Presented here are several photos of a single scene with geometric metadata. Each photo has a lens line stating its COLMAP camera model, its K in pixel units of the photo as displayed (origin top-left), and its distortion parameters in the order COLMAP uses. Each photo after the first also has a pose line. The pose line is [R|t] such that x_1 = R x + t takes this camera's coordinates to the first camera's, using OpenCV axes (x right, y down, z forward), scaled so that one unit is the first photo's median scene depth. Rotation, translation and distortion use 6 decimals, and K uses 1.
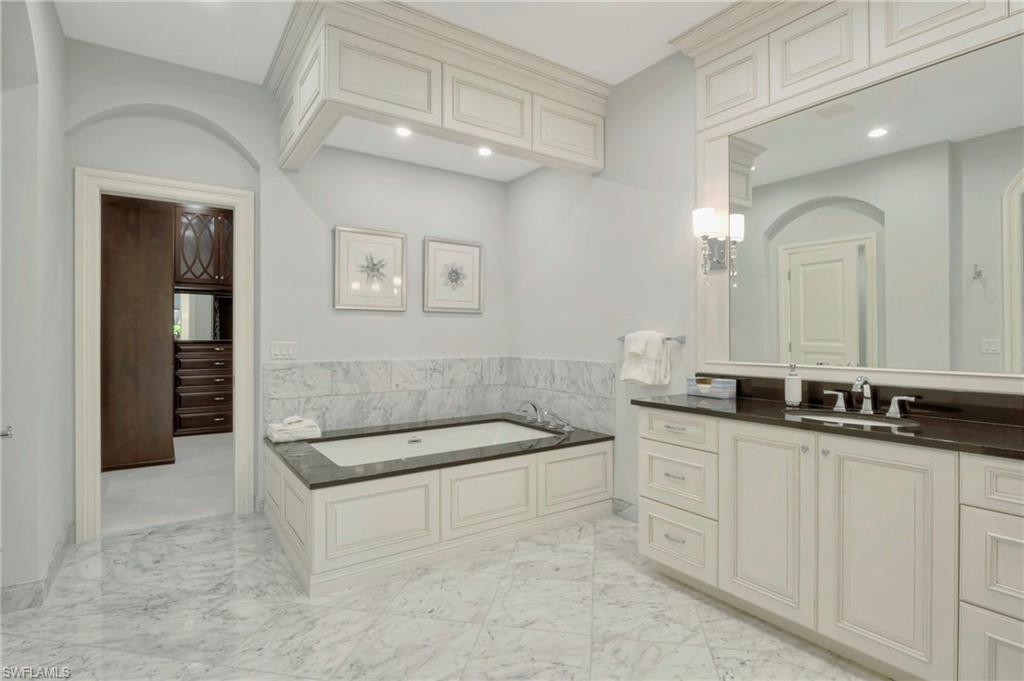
lens RADIAL K [[502.8, 0, 506.6], [0, 502.8, 339.9], [0, 0, 1]] dist [-0.015400, -0.002917]
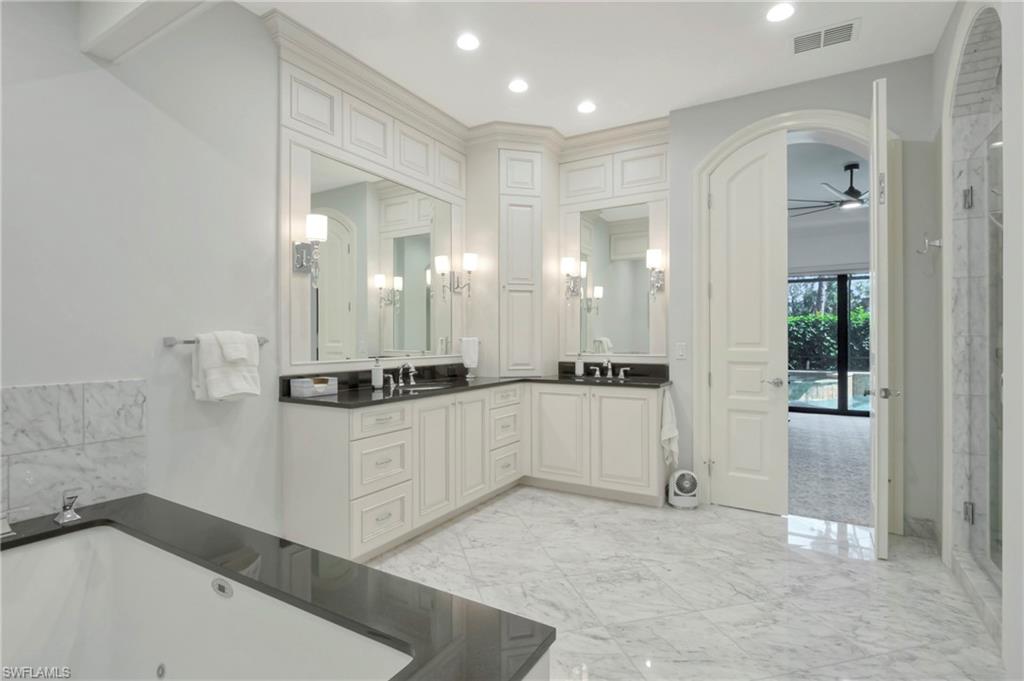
lens RADIAL K [[502.8, 0, 509.1], [0, 502.8, 334.2], [0, 0, 1]] dist [-0.015400, -0.002917]
pose [[-0.418846, 0.000657, 0.908057, -0.724251], [0.001709, 0.999999, 0.000064, -0.015108], [-0.908055, 0.001579, -0.418847, 1.083548]]
